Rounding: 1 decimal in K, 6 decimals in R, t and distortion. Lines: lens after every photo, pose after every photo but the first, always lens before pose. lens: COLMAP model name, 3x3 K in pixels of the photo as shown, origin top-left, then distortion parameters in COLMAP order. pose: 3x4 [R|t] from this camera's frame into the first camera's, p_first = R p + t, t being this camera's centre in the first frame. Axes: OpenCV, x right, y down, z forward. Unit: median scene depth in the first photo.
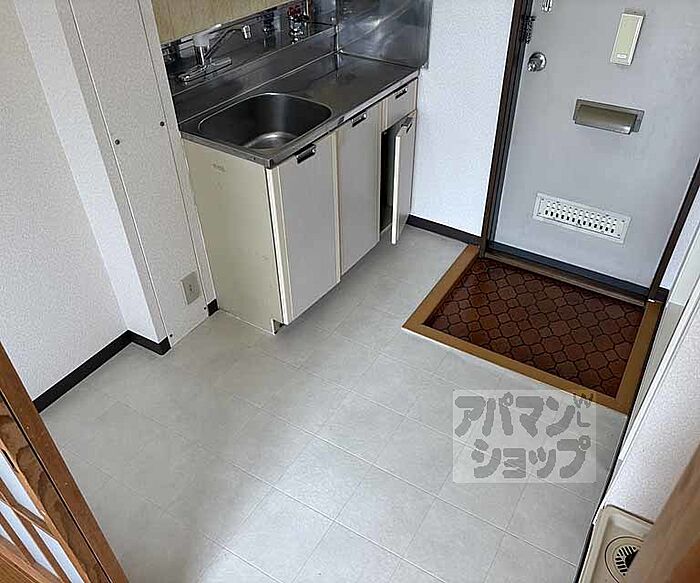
lens RADIAL K [[587.3, 0, 373.0], [0, 587.3, 275.3], [0, 0, 1]] dist [-0.009090, -0.005164]
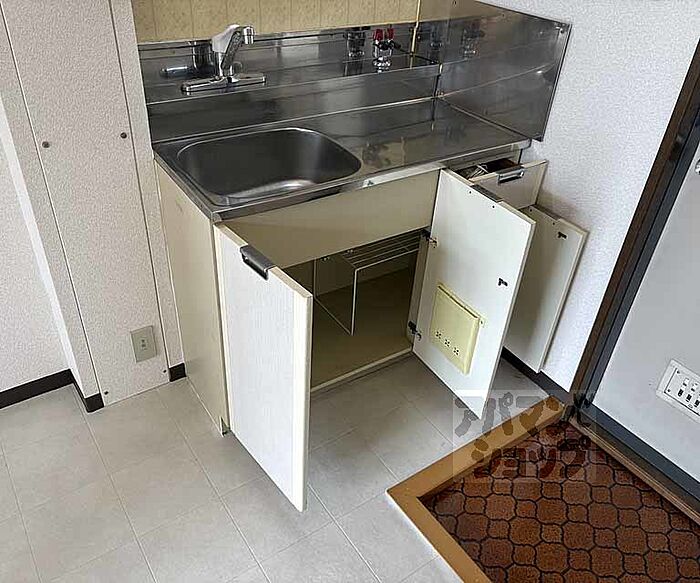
lens RADIAL K [[587.3, 0, 333.5], [0, 587.3, 281.0], [0, 0, 1]] dist [-0.009090, -0.005164]
pose [[0.900861, 0.272161, -0.338198, 0.157329], [-0.296304, 0.954866, -0.020851, -0.112253], [0.317259, 0.118994, 0.940844, 0.306592]]
